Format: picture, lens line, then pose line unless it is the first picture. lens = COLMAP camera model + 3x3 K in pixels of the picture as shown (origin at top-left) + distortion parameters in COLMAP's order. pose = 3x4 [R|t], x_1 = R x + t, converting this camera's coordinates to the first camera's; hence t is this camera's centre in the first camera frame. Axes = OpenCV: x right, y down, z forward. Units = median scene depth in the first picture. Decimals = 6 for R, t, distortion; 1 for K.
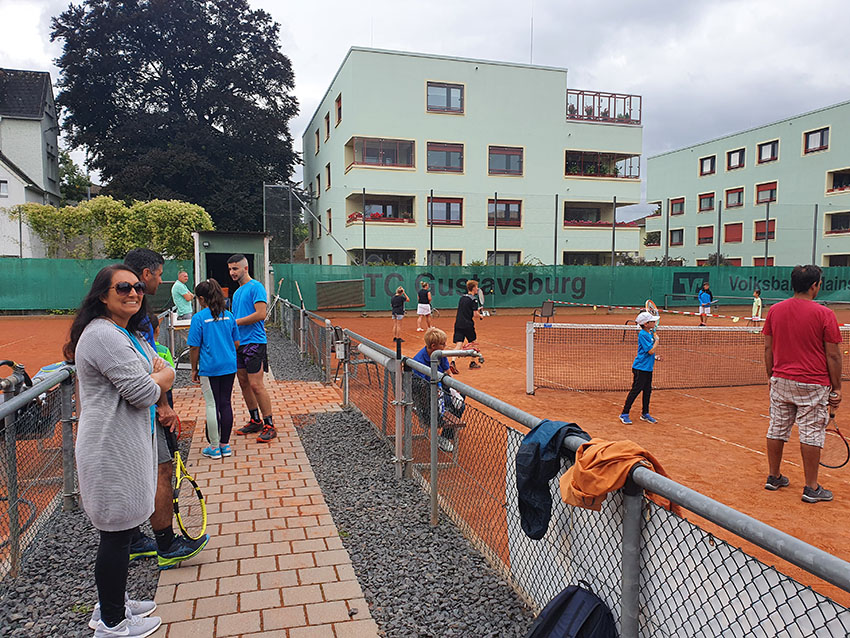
lens RADIAL K [[661.6, 0, 430.1], [0, 661.6, 333.0], [0, 0, 1]] dist [0.026161, -0.002944]
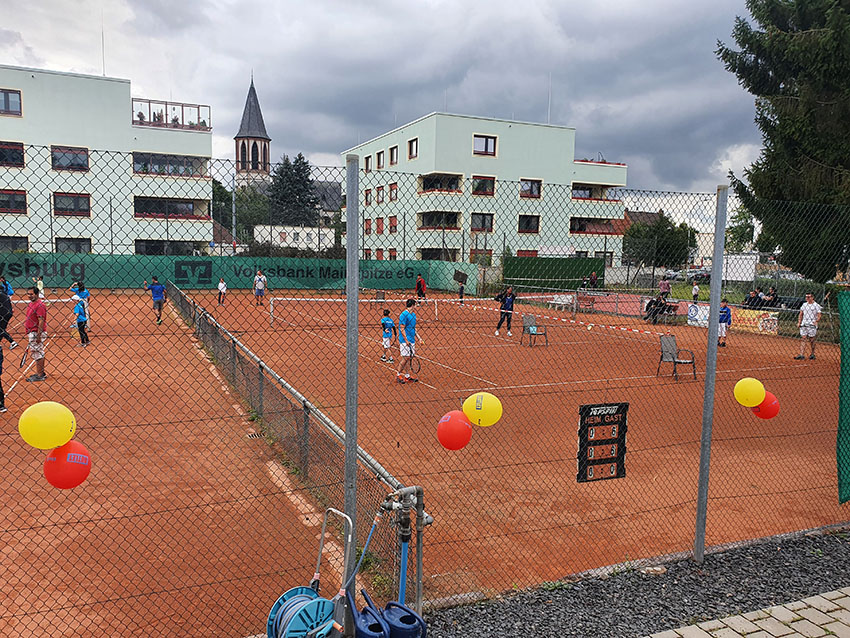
lens RADIAL K [[680.7, 0, 426.0], [0, 680.7, 323.9], [0, 0, 1]] dist [0.021932, -0.007098]
pose [[0.994319, 0.010791, 0.105889, 0.579455], [-0.012605, 0.999785, 0.016469, -0.003376], [-0.105688, -0.017710, 0.994242, -0.229833]]
